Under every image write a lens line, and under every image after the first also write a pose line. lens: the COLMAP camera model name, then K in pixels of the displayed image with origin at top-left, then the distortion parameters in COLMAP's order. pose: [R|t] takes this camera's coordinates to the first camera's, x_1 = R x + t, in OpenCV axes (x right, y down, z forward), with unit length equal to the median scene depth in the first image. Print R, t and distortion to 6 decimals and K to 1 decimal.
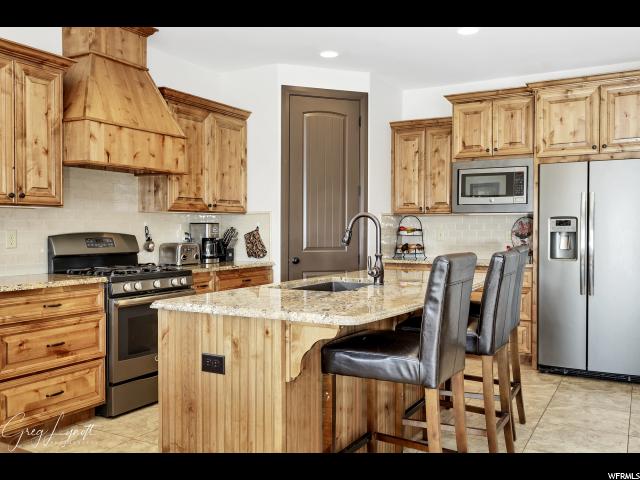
lens RADIAL K [[568.2, 0, 320.6], [0, 568.2, 238.3], [0, 0, 1]] dist [-0.003882, -0.002891]
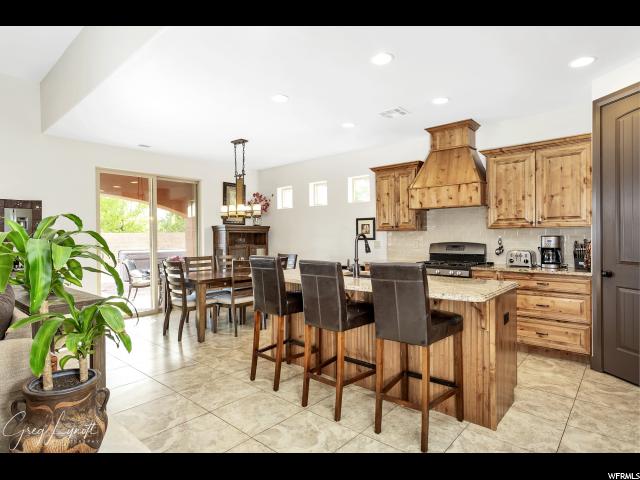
lens RADIAL K [[357.1, 0, 318.6], [0, 357.1, 238.3], [0, 0, 1]] dist [-0.003477, 0.000997]
pose [[-0.210723, 0.004700, -0.977535, 0.761053], [-0.008324, 0.999944, 0.006602, -0.024561], [0.977510, 0.009528, -0.210672, 0.739661]]
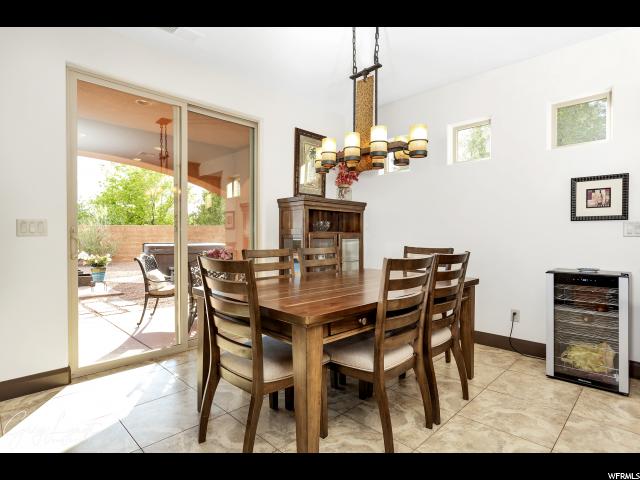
lens RADIAL K [[341.0, 0, 322.7], [0, 341.0, 237.6], [0, 0, 1]] dist [-0.007074, 0.001213]
pose [[-0.257903, 0.002423, -0.966168, 0.177677], [-0.019400, 0.999782, 0.007686, 0.024938], [0.965976, 0.020726, -0.257800, 0.311209]]
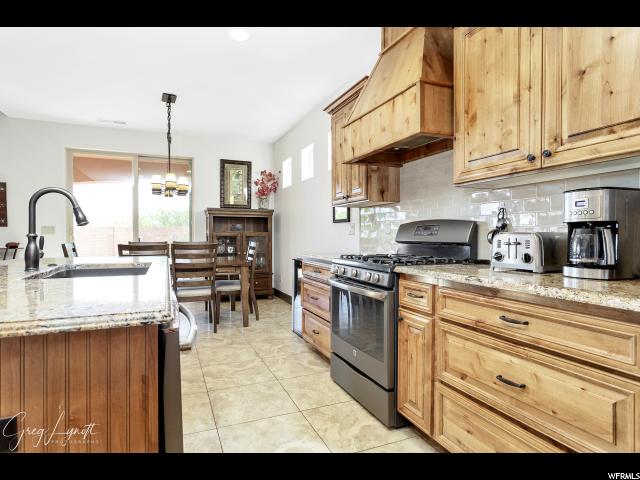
lens RADIAL K [[357.1, 0, 314.2], [0, 357.1, 238.6], [0, 0, 1]] dist [-0.003477, 0.000997]
pose [[-0.608334, 0.007049, -0.793650, 0.185386], [-0.014524, 0.999694, 0.020012, 0.011440], [0.793548, 0.023700, -0.608046, 1.111433]]
